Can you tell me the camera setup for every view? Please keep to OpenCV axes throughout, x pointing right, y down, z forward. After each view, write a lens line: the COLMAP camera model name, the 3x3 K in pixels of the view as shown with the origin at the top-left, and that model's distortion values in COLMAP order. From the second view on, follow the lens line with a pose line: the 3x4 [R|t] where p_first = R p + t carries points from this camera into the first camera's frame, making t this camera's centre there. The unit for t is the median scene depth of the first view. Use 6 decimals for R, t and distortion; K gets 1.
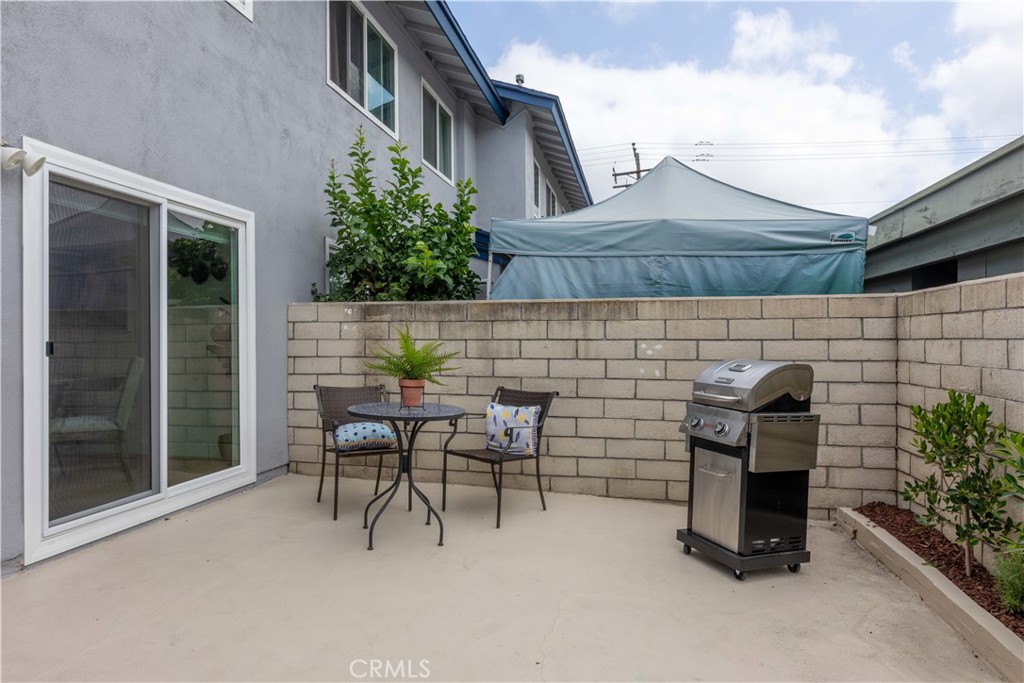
lens RADIAL K [[622.3, 0, 513.7], [0, 622.3, 335.9], [0, 0, 1]] dist [0.001276, -0.000434]
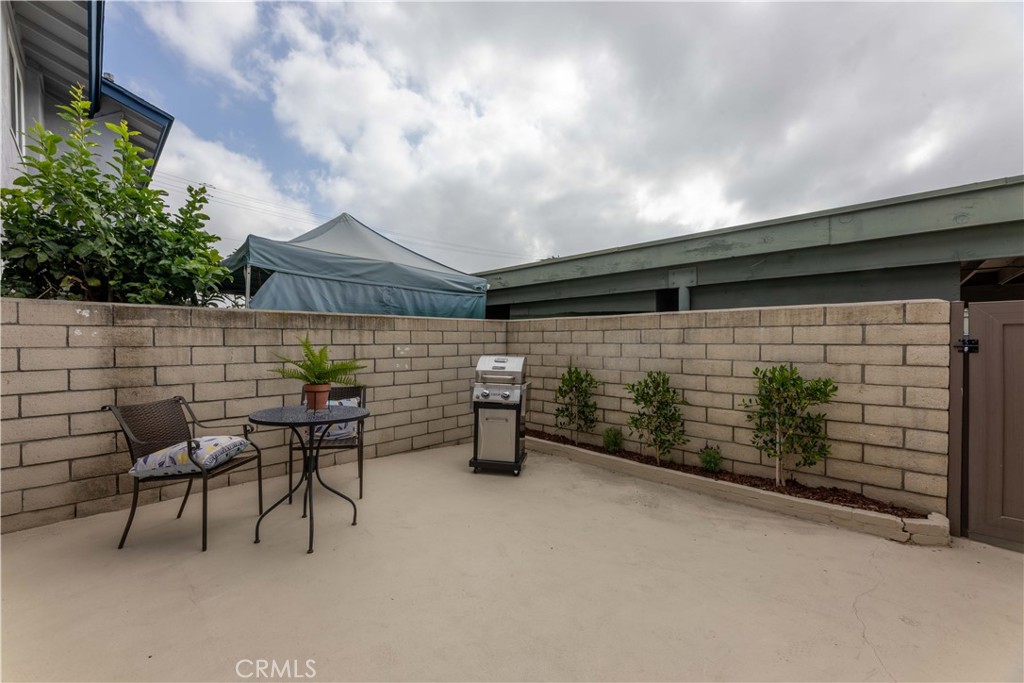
lens RADIAL K [[399.2, 0, 509.1], [0, 399.2, 346.4], [0, 0, 1]] dist [-0.000826, 0.000035]
pose [[0.540344, -0.015357, 0.841304, -0.423711], [-0.003698, 0.999780, 0.020626, -0.008828], [-0.841436, -0.014257, 0.540168, 0.263219]]
